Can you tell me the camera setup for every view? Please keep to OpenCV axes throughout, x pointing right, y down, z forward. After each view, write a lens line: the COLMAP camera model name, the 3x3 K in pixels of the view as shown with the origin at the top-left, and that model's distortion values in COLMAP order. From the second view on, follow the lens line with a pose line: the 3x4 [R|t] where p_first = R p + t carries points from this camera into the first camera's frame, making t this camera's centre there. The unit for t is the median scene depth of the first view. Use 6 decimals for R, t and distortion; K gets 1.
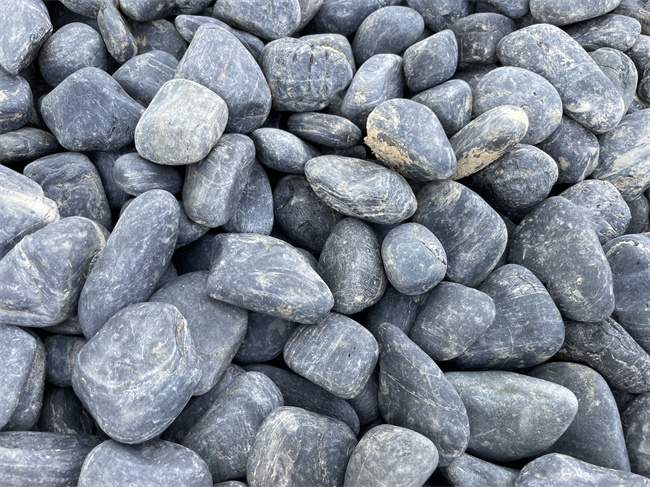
lens RADIAL K [[499.6, 0, 320.7], [0, 499.6, 243.2], [0, 0, 1]] dist [0.069258, -0.113369]
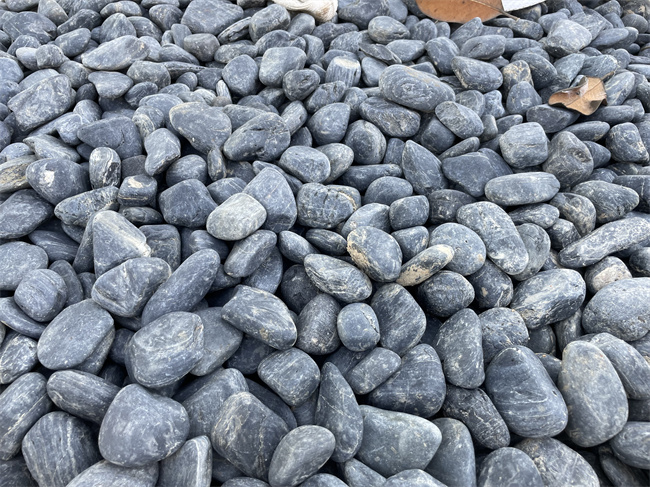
lens RADIAL K [[499.6, 0, 320.2], [0, 499.6, 240.3], [0, 0, 1]] dist [0.069258, -0.113369]
pose [[0.970882, 0.174219, -0.164428, 0.282943], [-0.216434, 0.932133, -0.290318, 0.257757], [0.102690, 0.317452, 0.942698, -0.509869]]
